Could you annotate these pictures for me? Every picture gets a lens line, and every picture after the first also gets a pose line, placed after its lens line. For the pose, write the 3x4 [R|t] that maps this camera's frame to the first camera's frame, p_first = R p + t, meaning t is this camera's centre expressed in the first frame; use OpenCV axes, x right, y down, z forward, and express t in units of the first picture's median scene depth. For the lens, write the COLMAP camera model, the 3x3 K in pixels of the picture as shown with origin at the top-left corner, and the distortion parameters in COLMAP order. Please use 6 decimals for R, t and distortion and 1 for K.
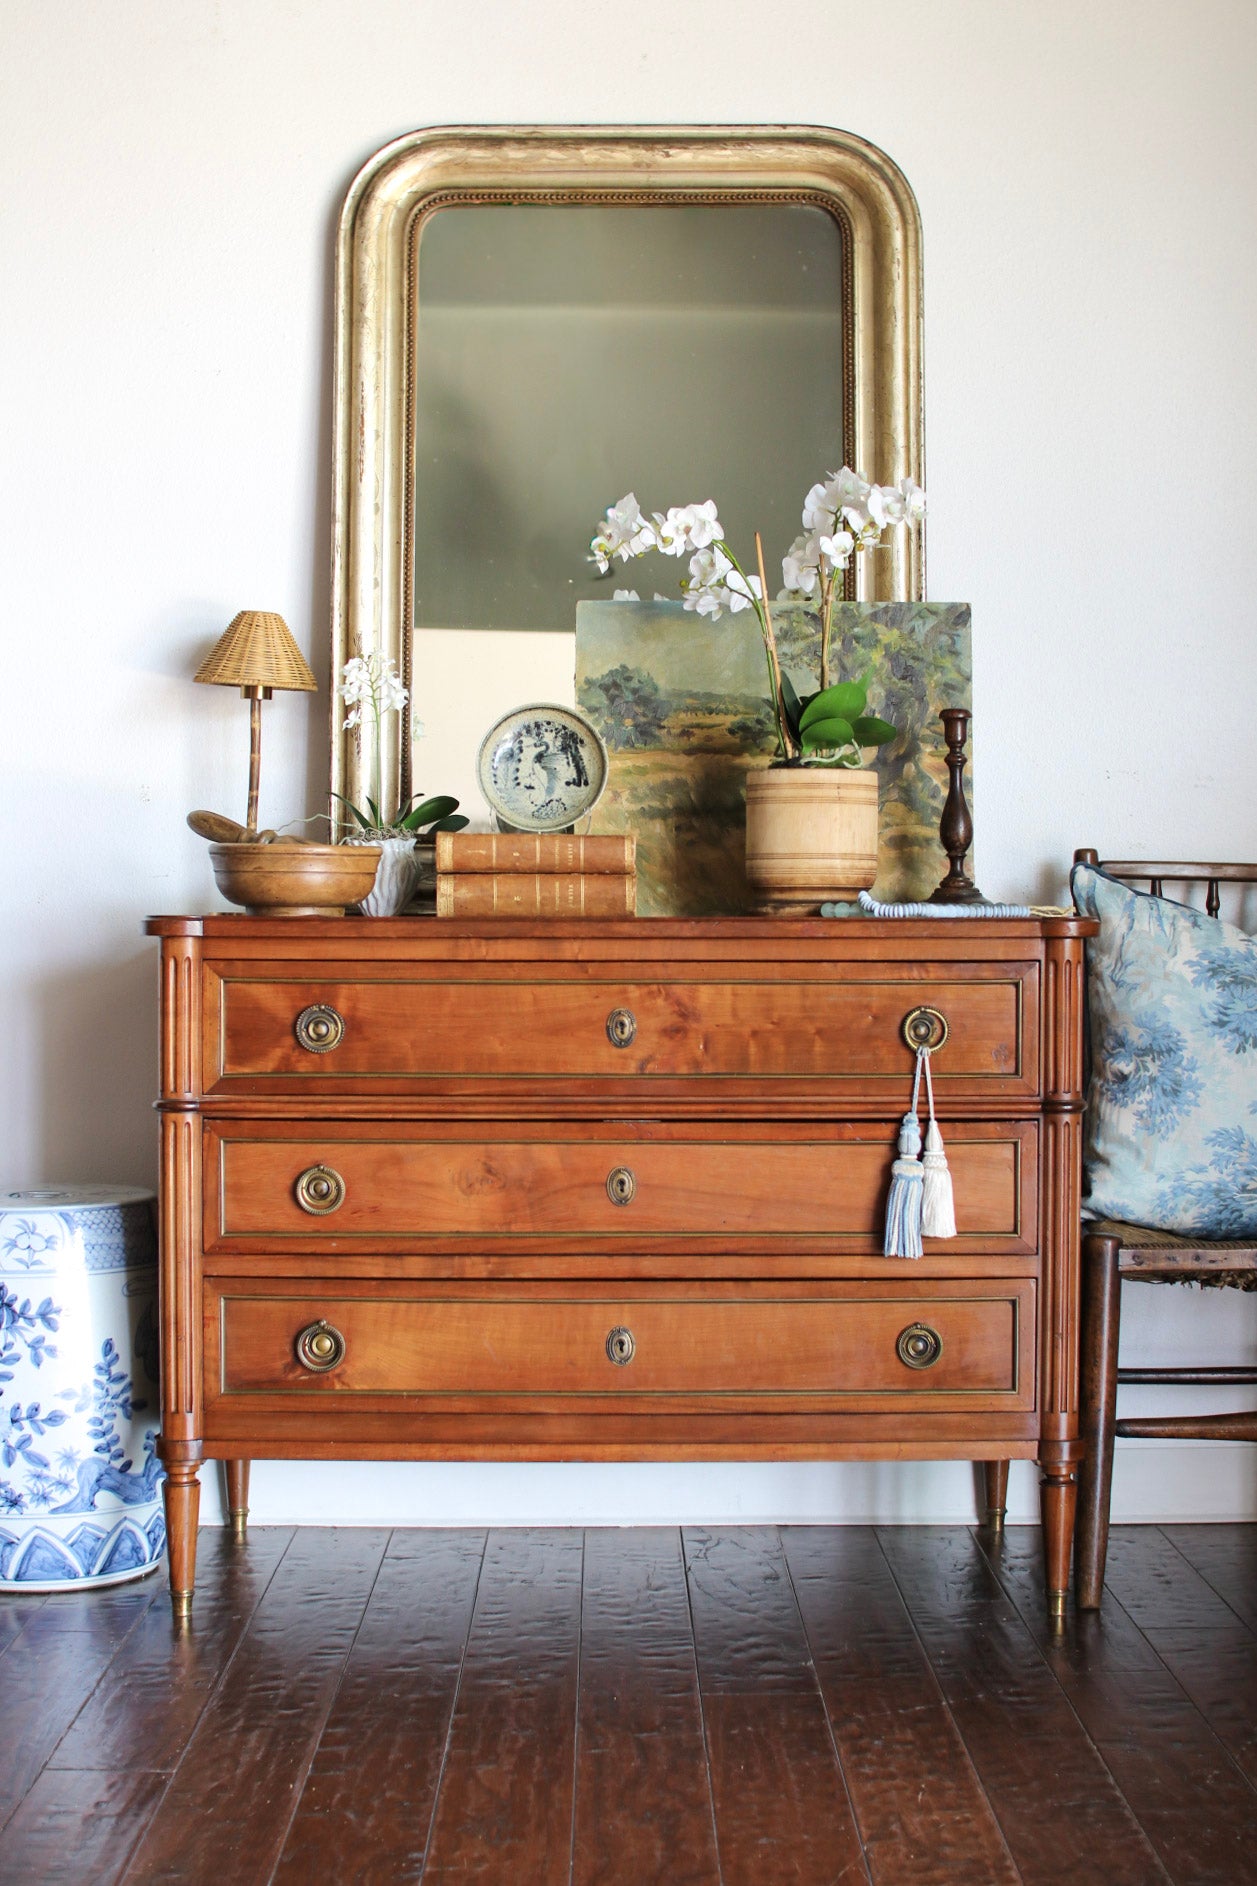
lens RADIAL K [[2666.6, 0, 628.5], [0, 2666.6, 943.0], [0, 0, 1]] dist [-0.188438, 0.288675]
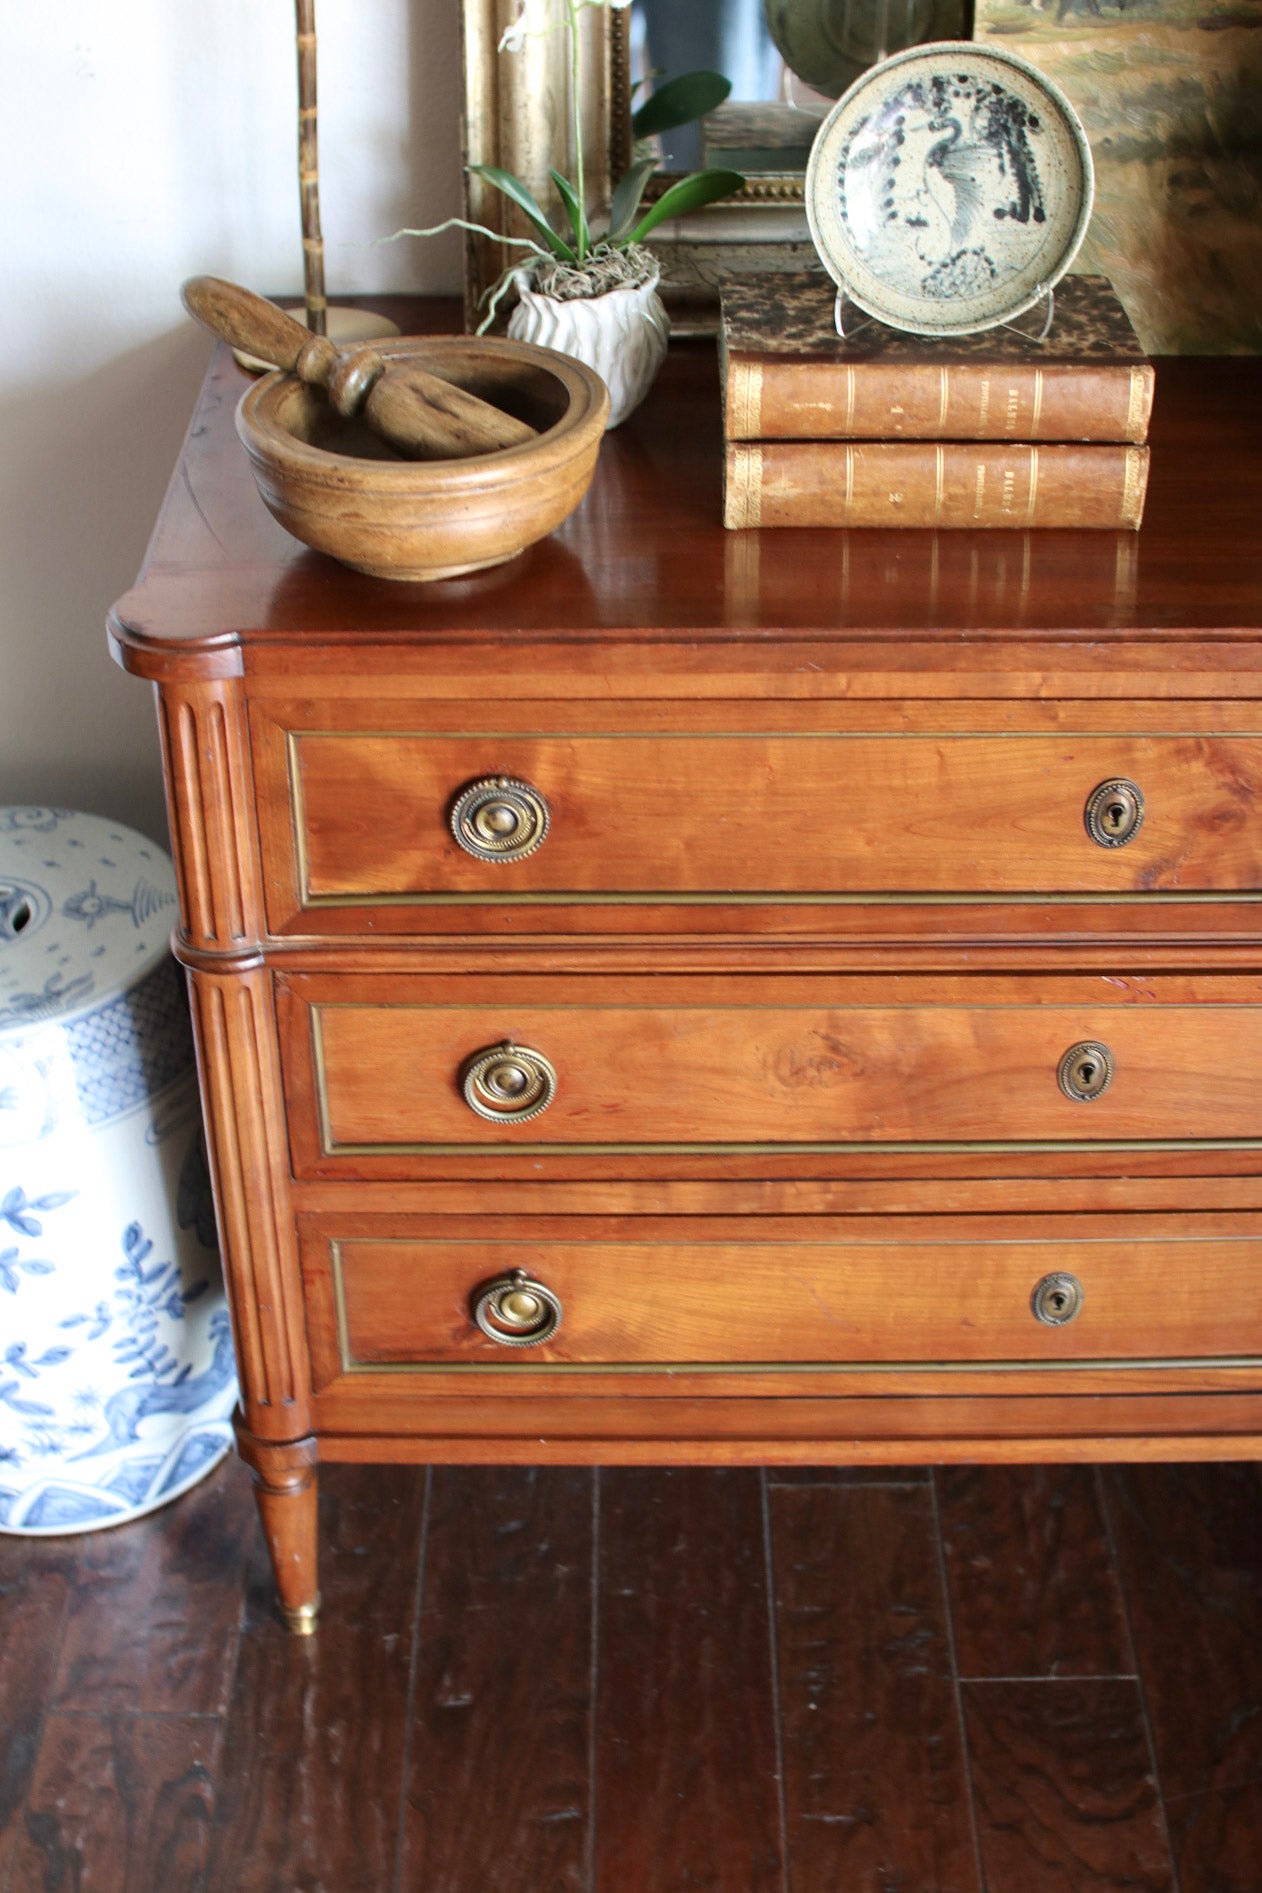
lens RADIAL K [[2676.5, 0, 631.0], [0, 2676.5, 946.5], [0, 0, 1]] dist [-0.188438, 0.288675]
pose [[0.999948, -0.000491, -0.010209, -0.085113], [0.006122, 0.828644, 0.559742, -0.218600], [0.008185, -0.559775, 0.828604, 0.568784]]
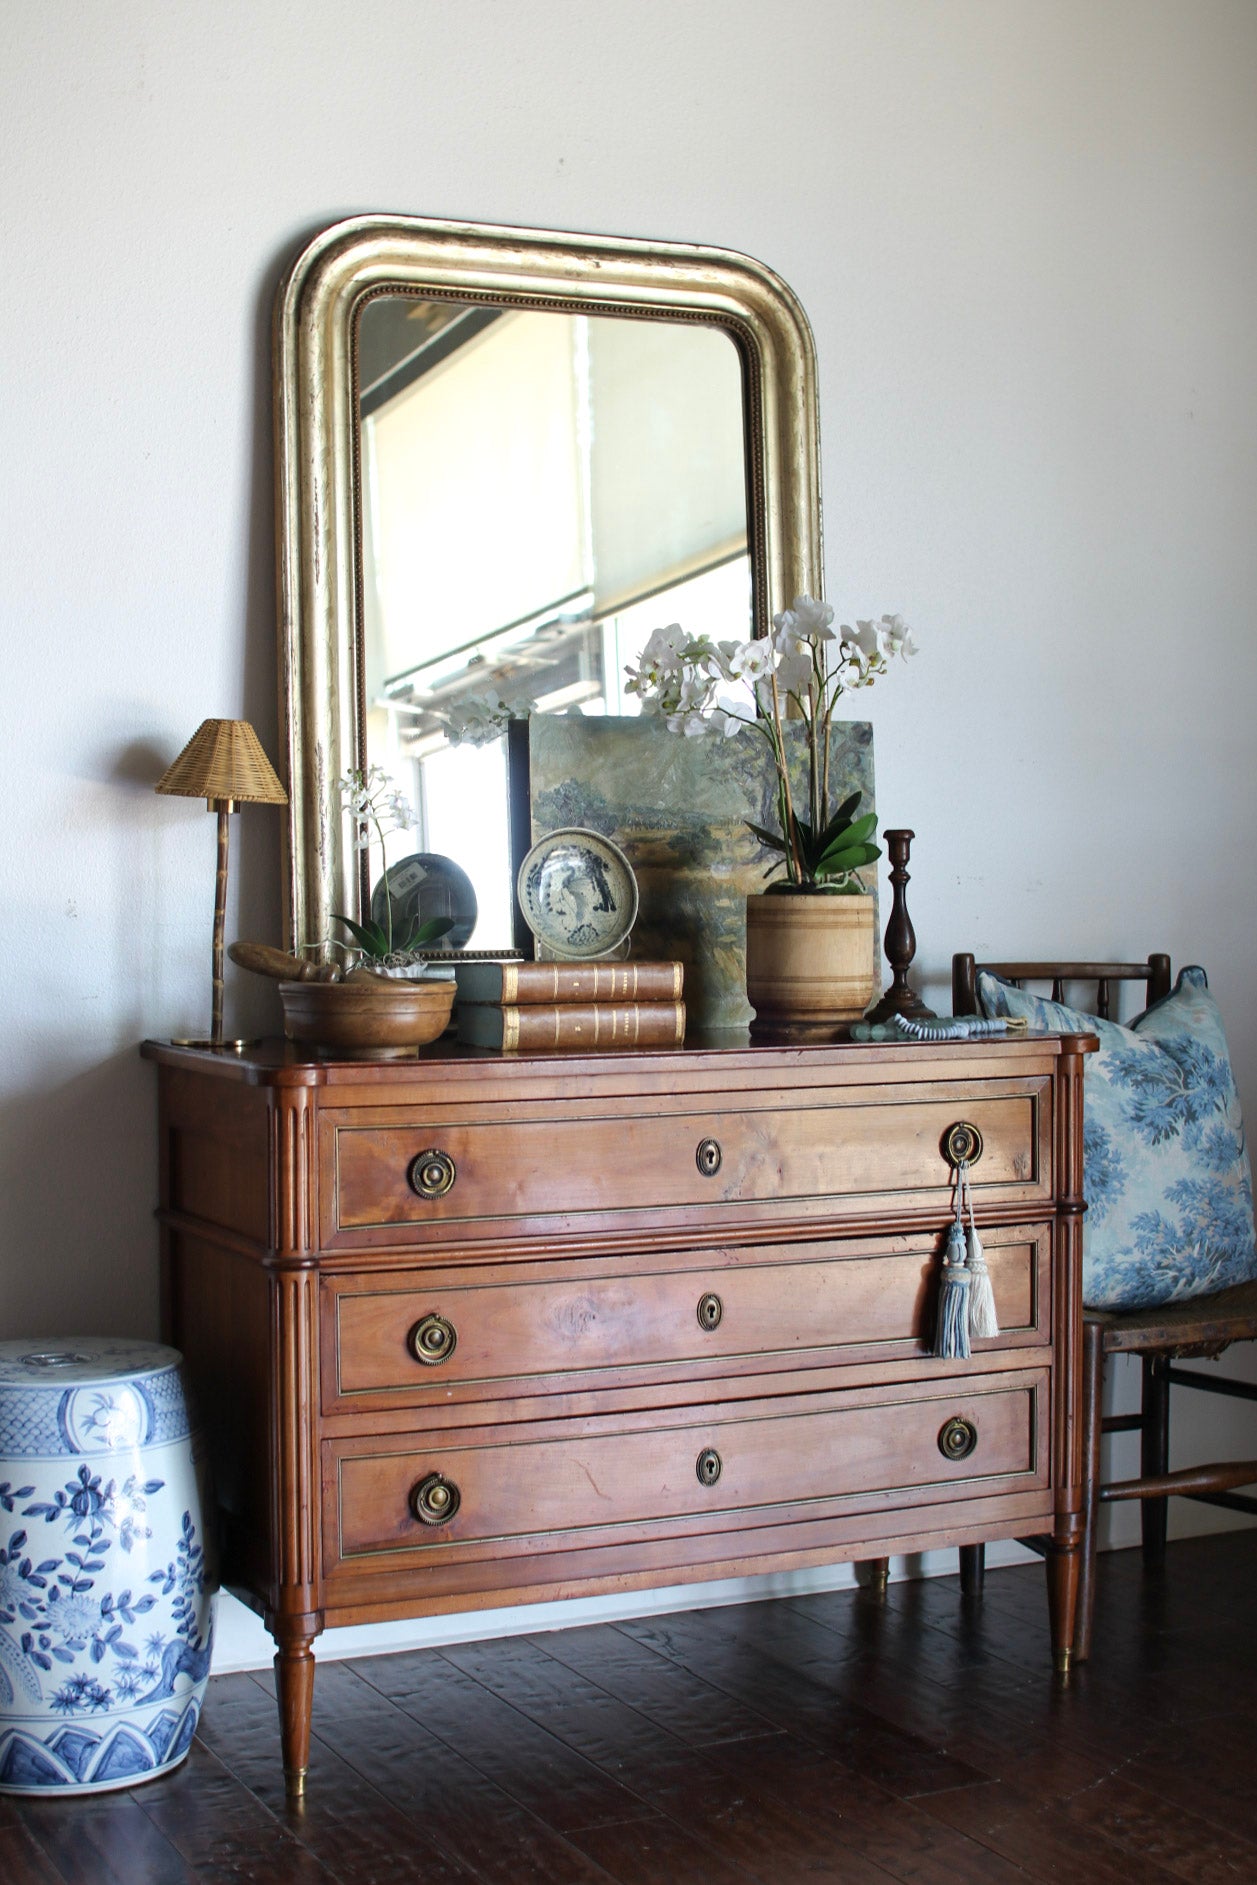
lens RADIAL K [[2665.2, 0, 628.5], [0, 2665.2, 942.5], [0, 0, 1]] dist [-0.188438, 0.288675]
pose [[0.904683, -0.016821, 0.425753, -0.453021], [0.009307, 0.999762, 0.019724, -0.069088], [-0.425984, -0.013881, 0.904624, 0.093906]]
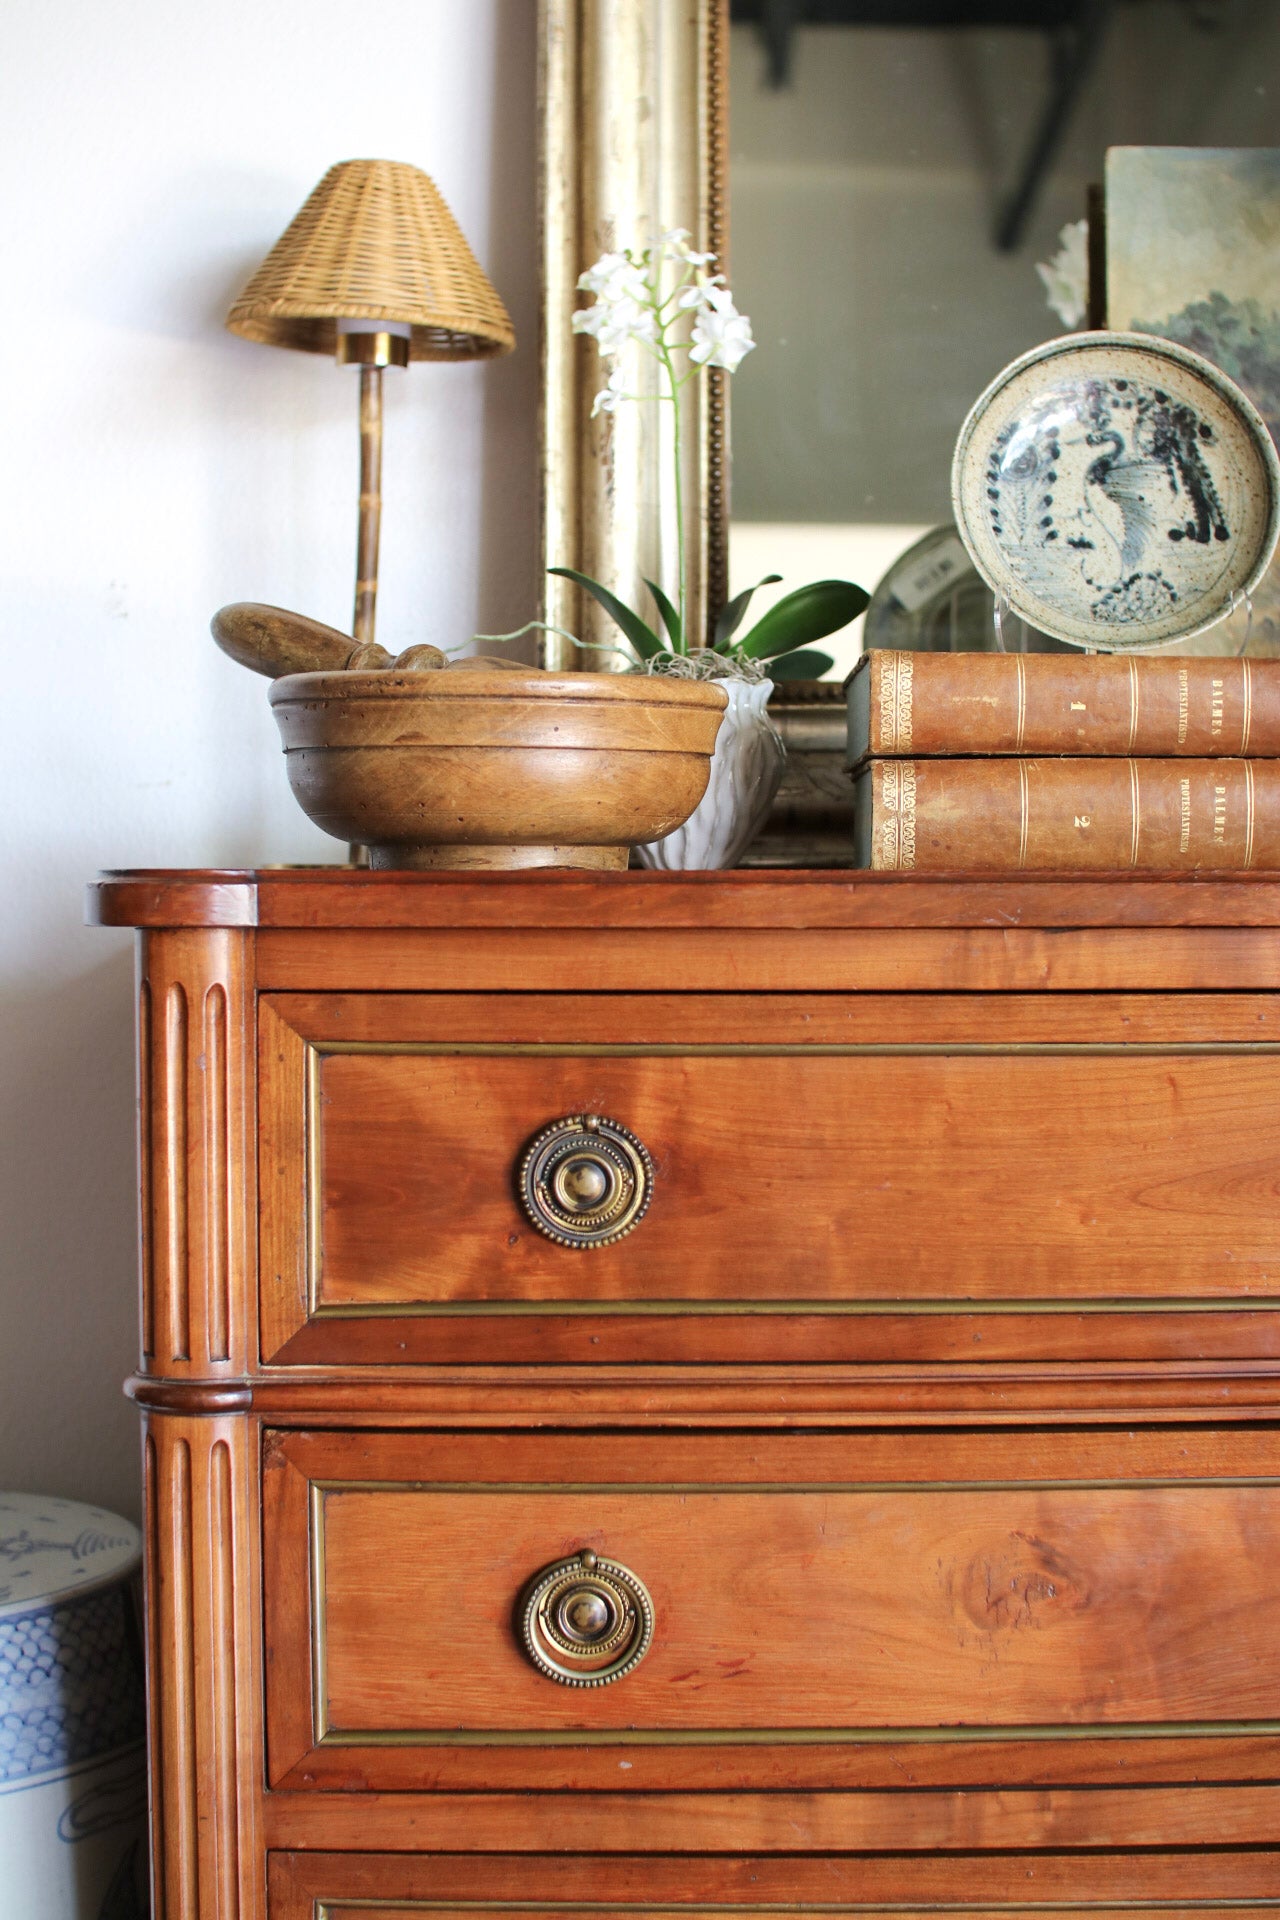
lens RADIAL K [[2671.3, 0, 640.0], [0, 2671.3, 960.0], [0, 0, 1]] dist [-0.189508, 0.307781]
pose [[0.999979, -0.004139, -0.005027, -0.104559], [0.004249, 0.999747, 0.022068, -0.005663], [0.004934, -0.022089, 0.999744, 0.625824]]
